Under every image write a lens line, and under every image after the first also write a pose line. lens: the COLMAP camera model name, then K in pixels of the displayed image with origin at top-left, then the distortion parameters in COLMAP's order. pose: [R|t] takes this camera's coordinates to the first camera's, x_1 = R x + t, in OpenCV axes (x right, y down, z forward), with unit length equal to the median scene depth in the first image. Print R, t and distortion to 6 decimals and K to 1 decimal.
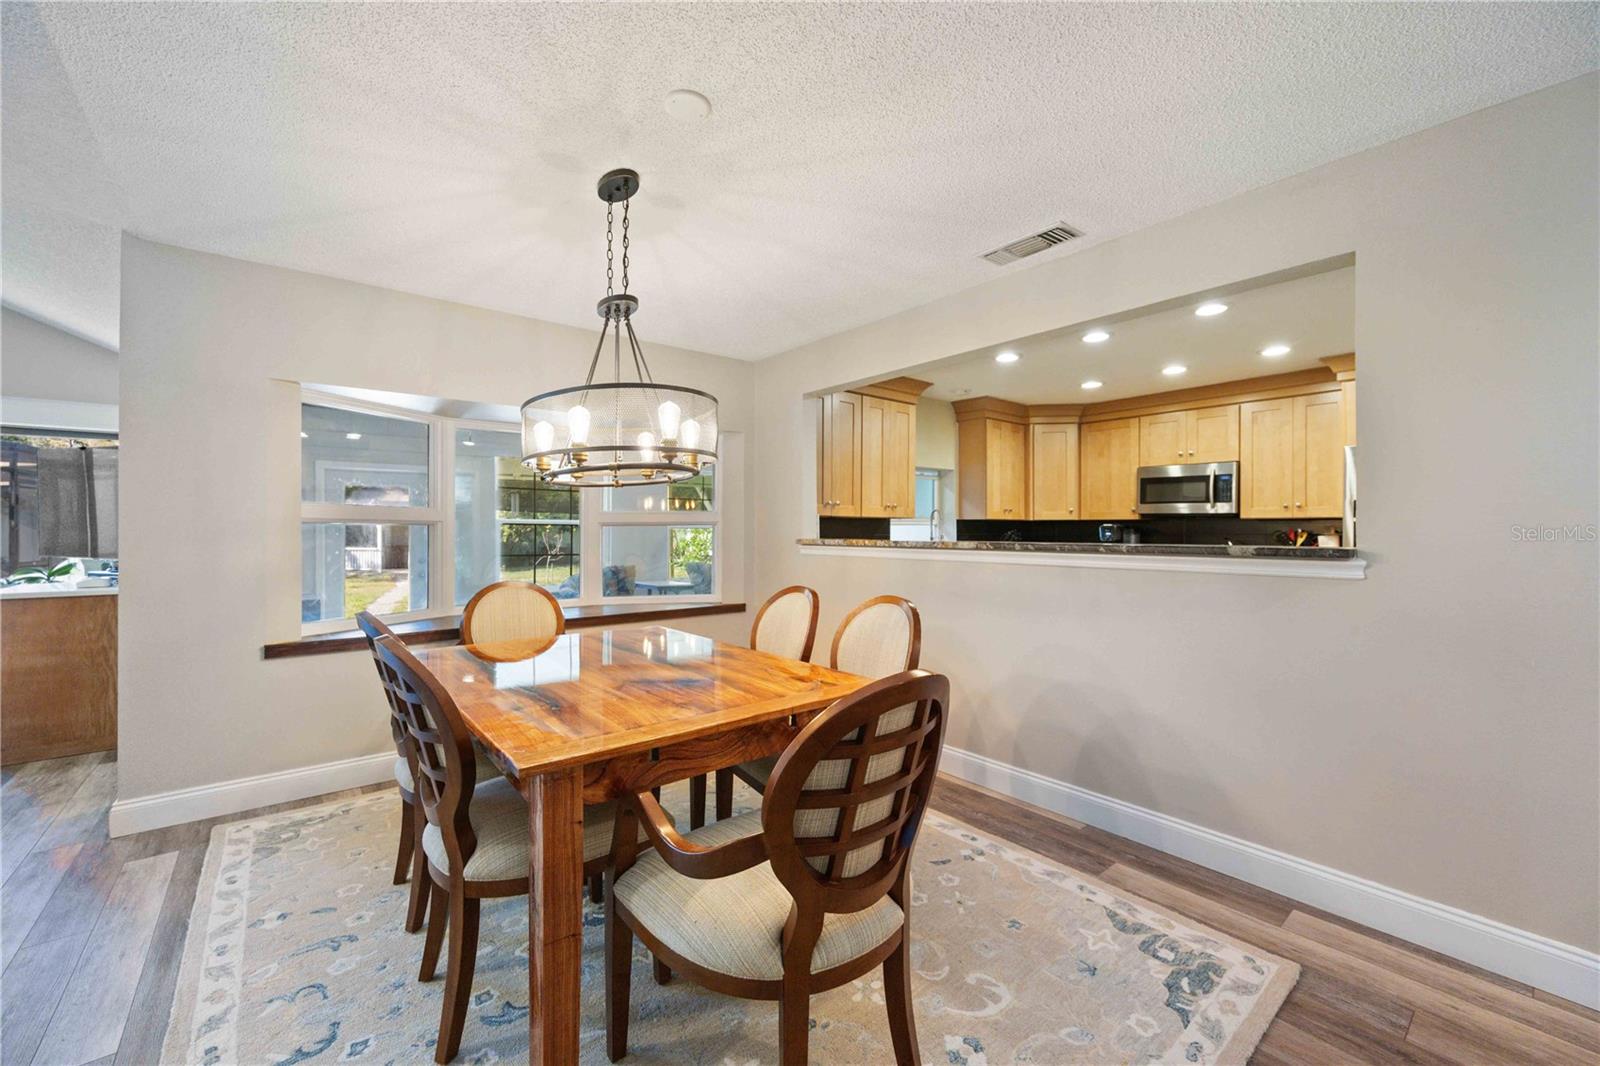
lens RADIAL K [[636.5, 0, 796.3], [0, 636.5, 537.3], [0, 0, 1]] dist [-0.003403, -0.000197]
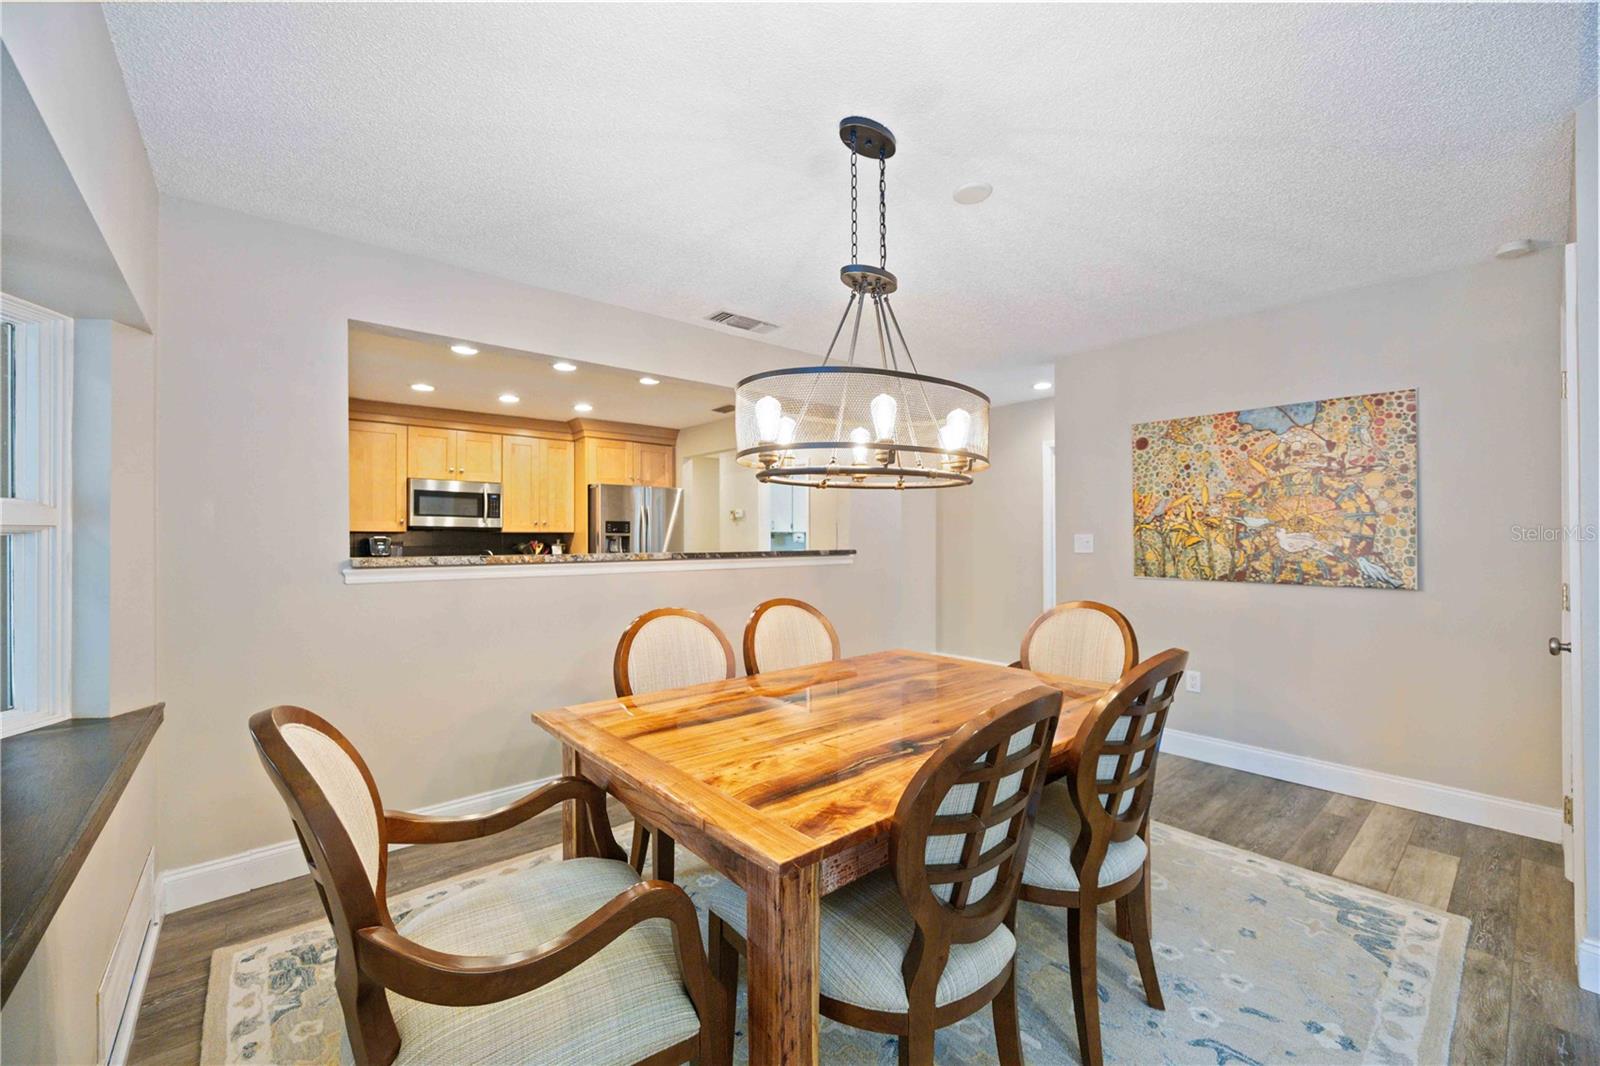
lens RADIAL K [[632.2, 0, 800.0], [0, 632.2, 533.0], [0, 0, 1]] dist [0.000678, 0.000158]
pose [[-0.018301, 0.010663, 0.999776, -0.506821], [0.016689, 0.999807, -0.010357, -0.006805], [-0.999693, 0.016496, -0.018476, 0.491350]]
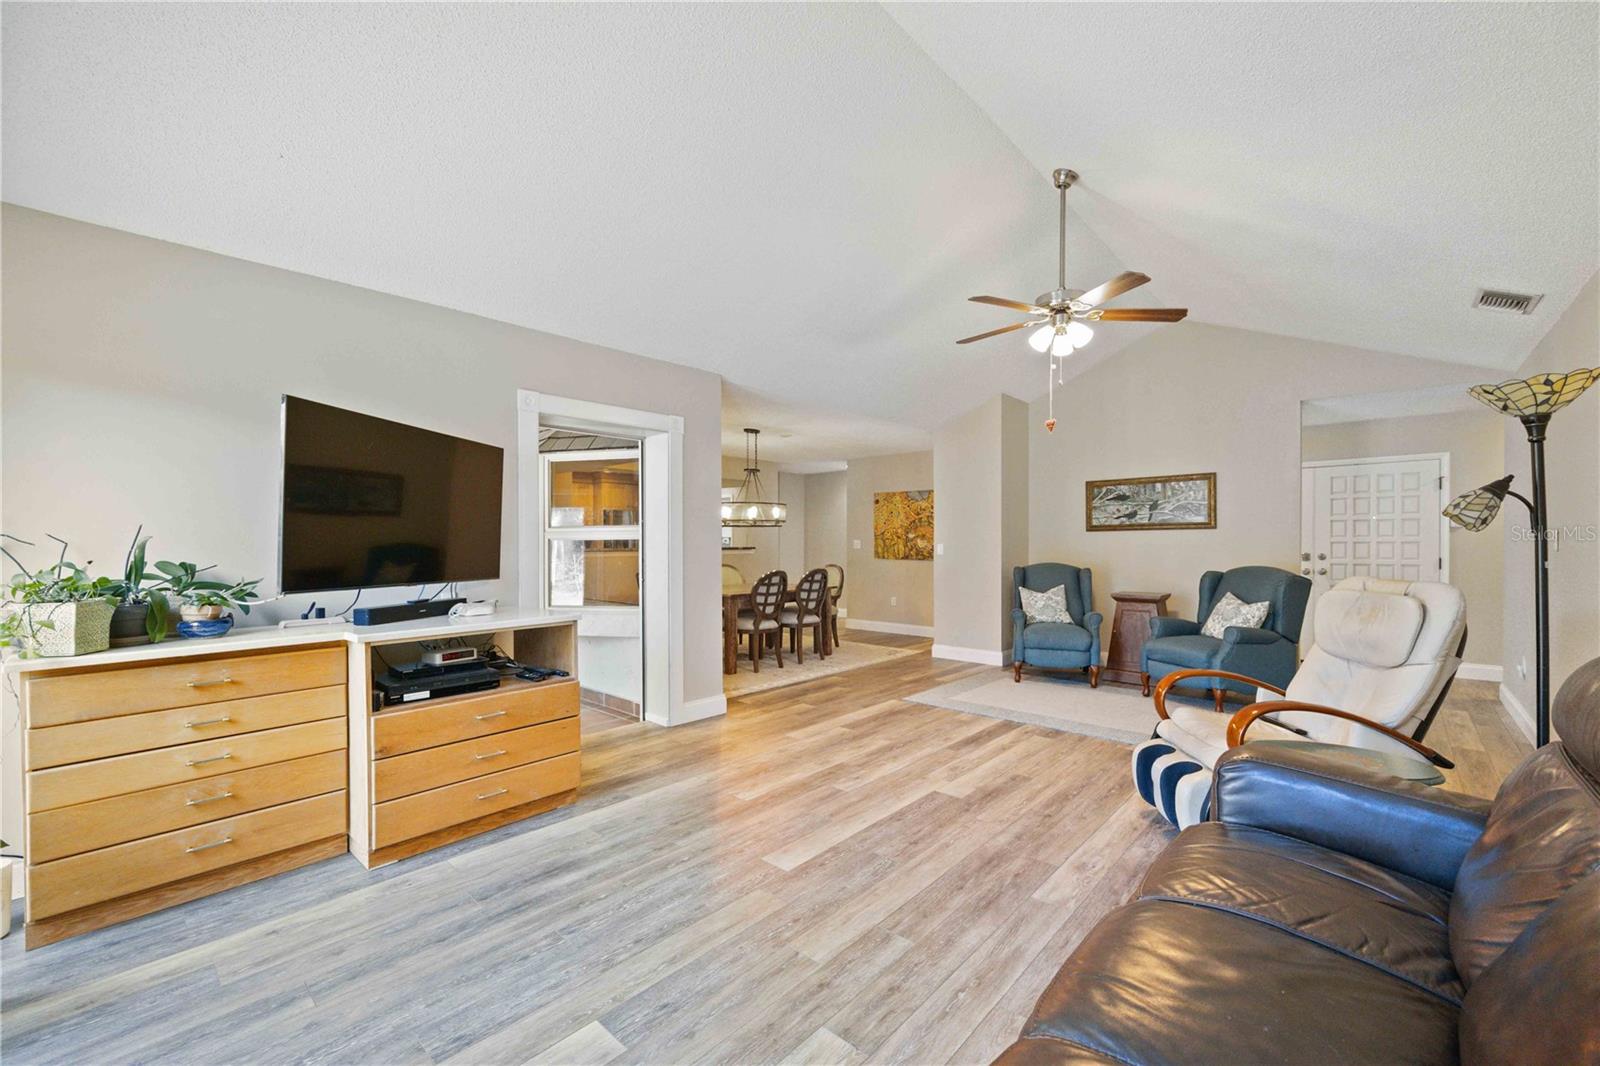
lens RADIAL K [[638.4, 0, 802.7], [0, 638.4, 541.8], [0, 0, 1]] dist [-0.001606, -0.000179]
pose [[-0.147164, -0.000554, 0.989112, -1.511147], [0.013032, 0.999912, 0.002499, -0.009514], [-0.989026, 0.013258, -0.147143, 0.537258]]
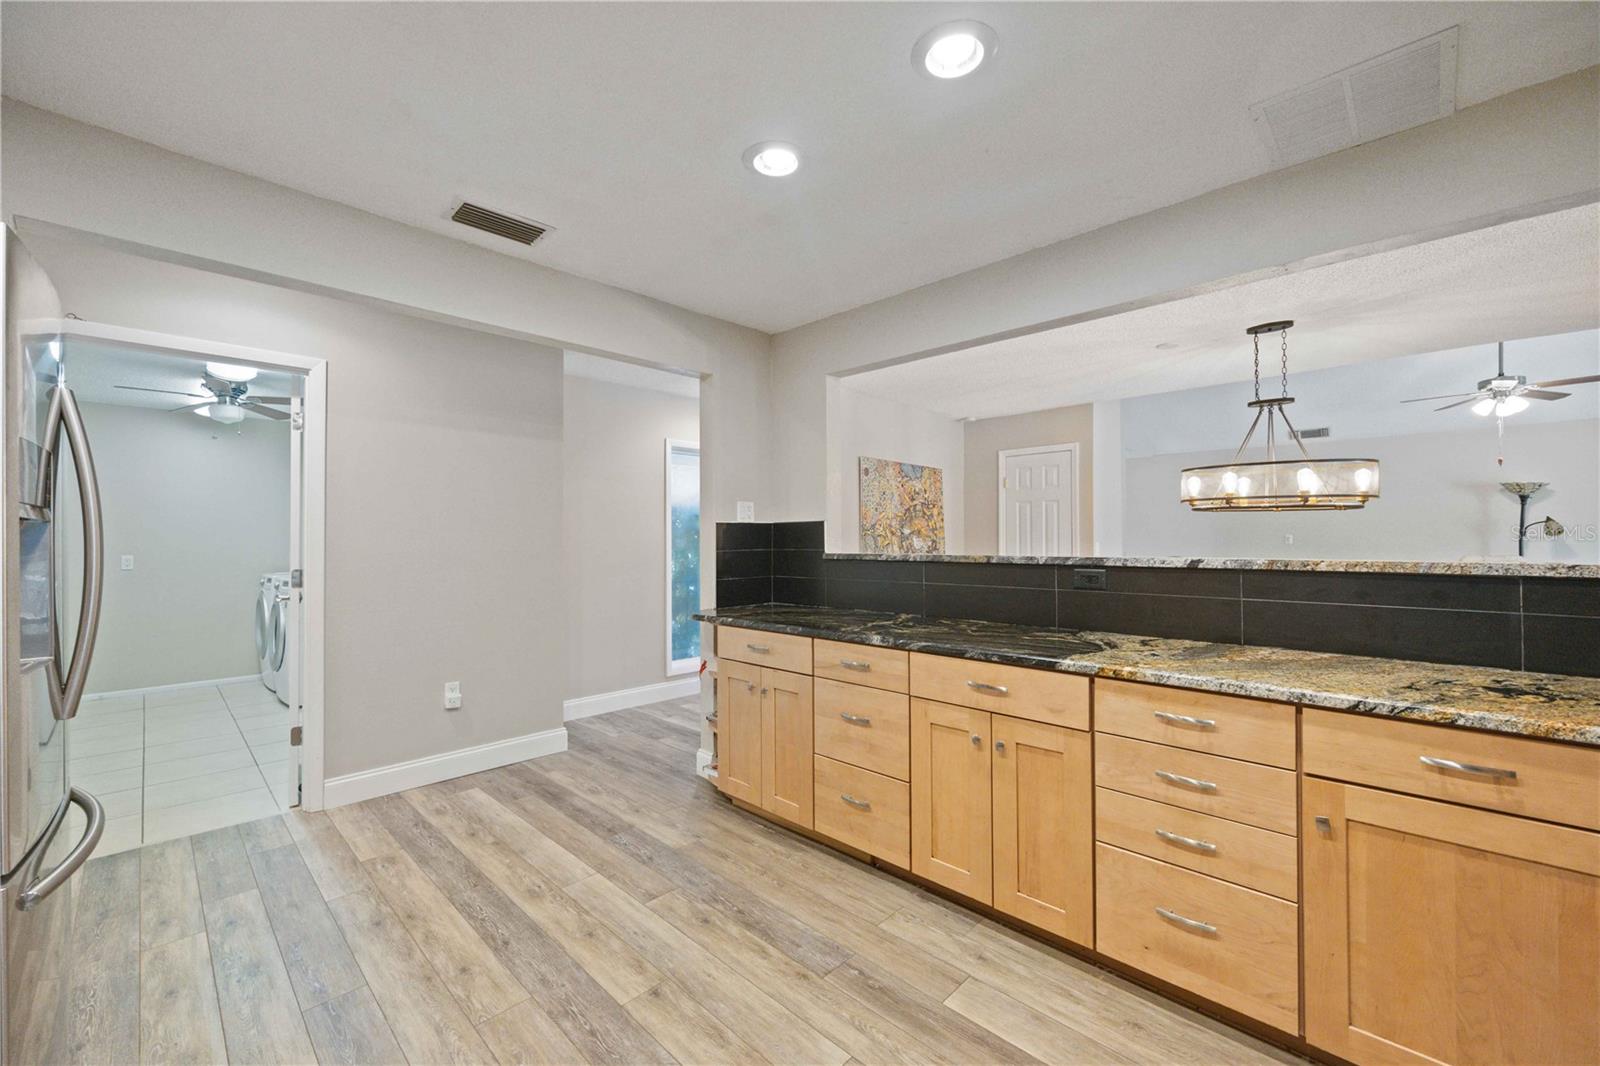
lens RADIAL K [[636.5, 0, 796.3], [0, 636.5, 537.3], [0, 0, 1]] dist [-0.003403, -0.000197]
pose [[-0.994594, 0.007602, -0.103558, 0.478041], [0.007345, 0.999969, 0.002864, -0.011851], [0.103576, 0.002088, -0.994619, 1.097174]]
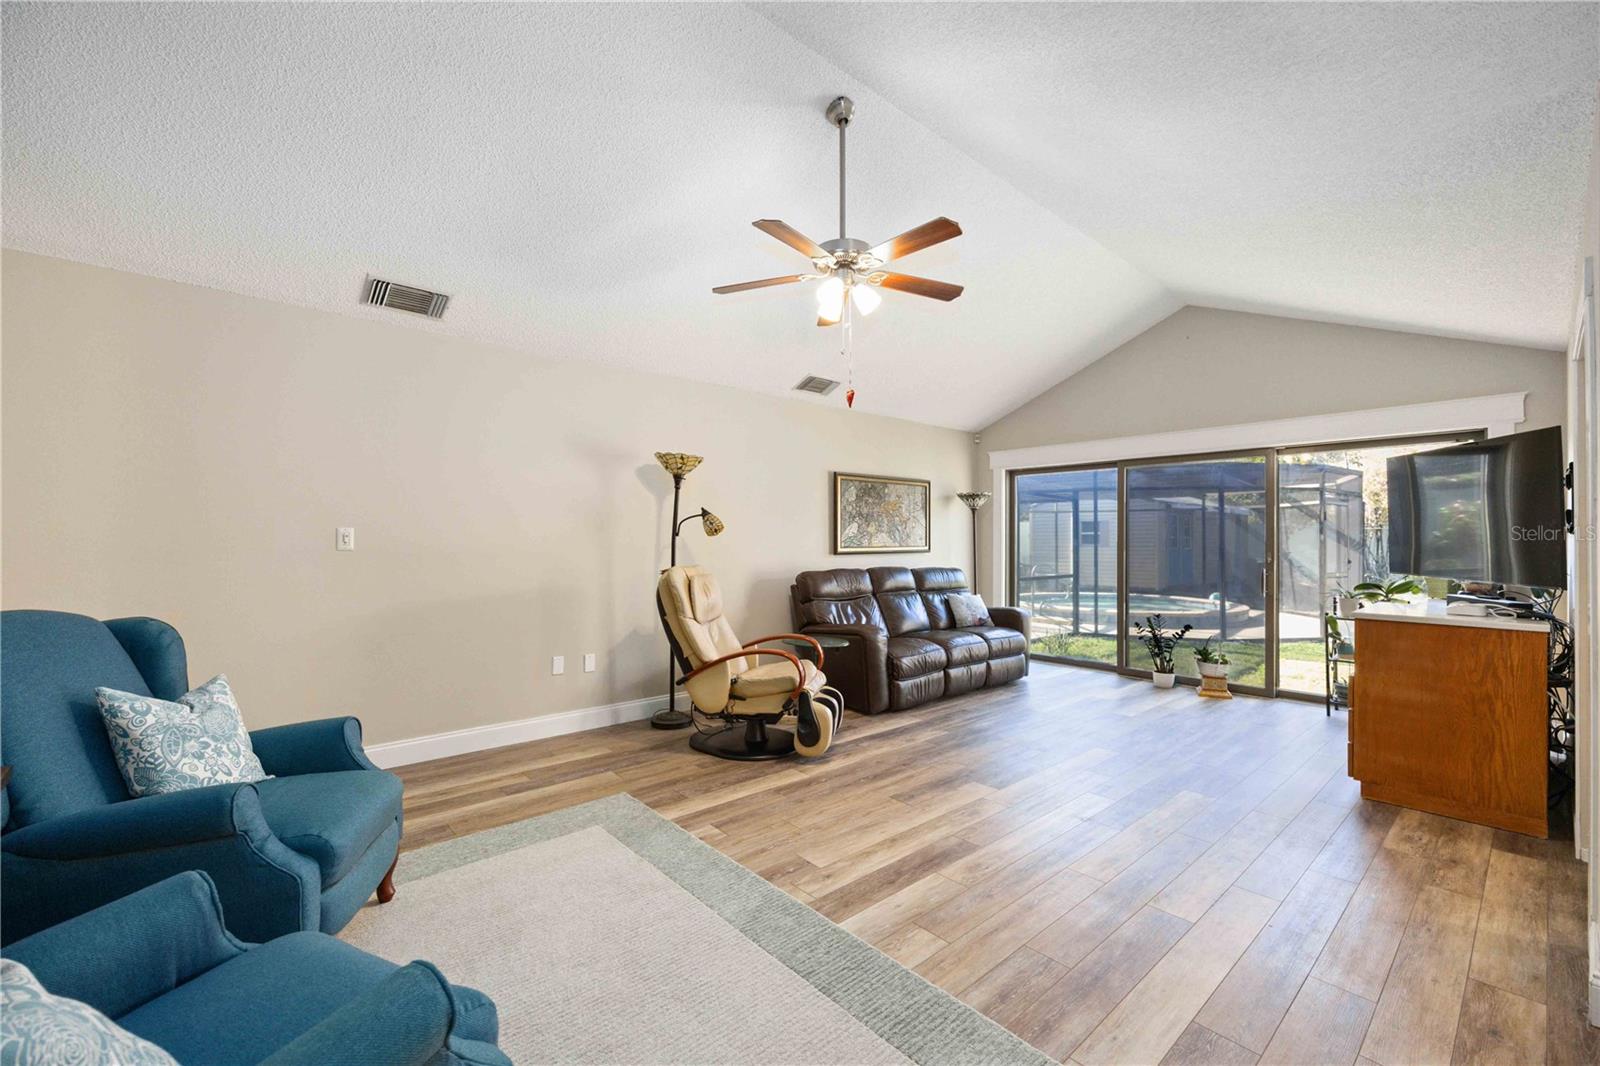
lens RADIAL K [[661.2, 0, 800.6], [0, 661.2, 538.8], [0, 0, 1]] dist [0.000038, 0.000077]
pose [[0.036174, -0.002687, -0.999342, -0.223196], [-0.015619, 0.999873, -0.003254, -0.003510], [0.999223, 0.015727, 0.036127, 0.081776]]
